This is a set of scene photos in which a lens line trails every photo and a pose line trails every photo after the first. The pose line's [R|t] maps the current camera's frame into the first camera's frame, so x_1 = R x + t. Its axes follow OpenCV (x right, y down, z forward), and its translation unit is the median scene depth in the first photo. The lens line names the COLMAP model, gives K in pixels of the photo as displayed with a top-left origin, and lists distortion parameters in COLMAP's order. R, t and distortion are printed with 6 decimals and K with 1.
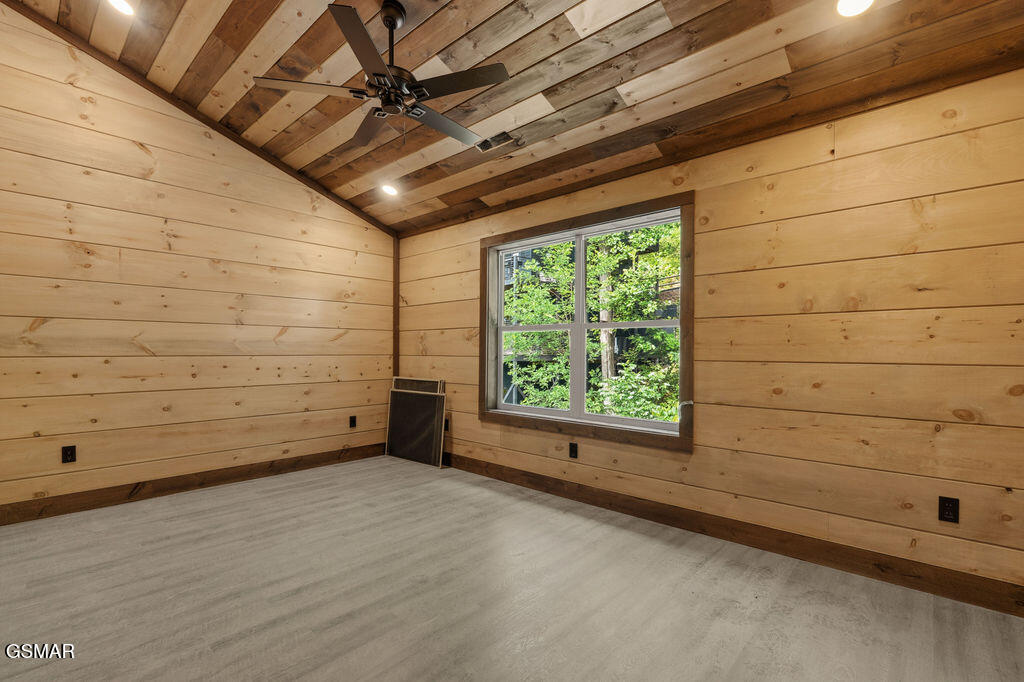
lens RADIAL K [[452.2, 0, 507.4], [0, 452.2, 343.1], [0, 0, 1]] dist [-0.004726, -0.000158]
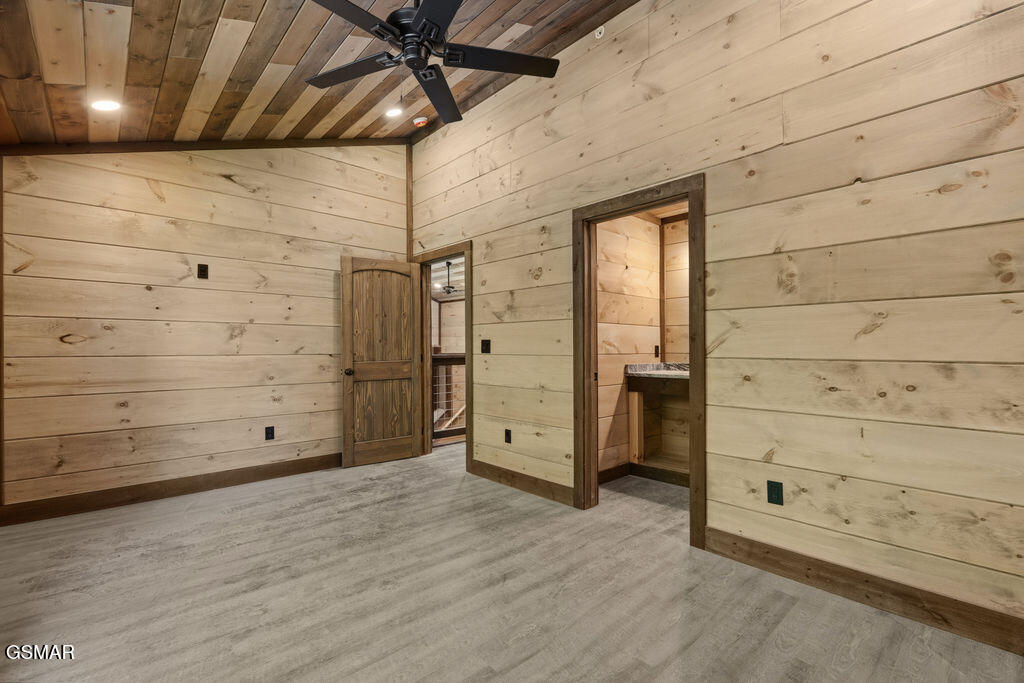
lens RADIAL K [[452.8, 0, 512.0], [0, 452.8, 341.5], [0, 0, 1]] dist [-0.000263, -0.000054]
pose [[-0.996798, -0.001292, 0.079950, -0.575881], [-0.002919, 0.999791, -0.020239, 0.017386], [-0.079908, -0.020407, -0.996593, 2.106115]]
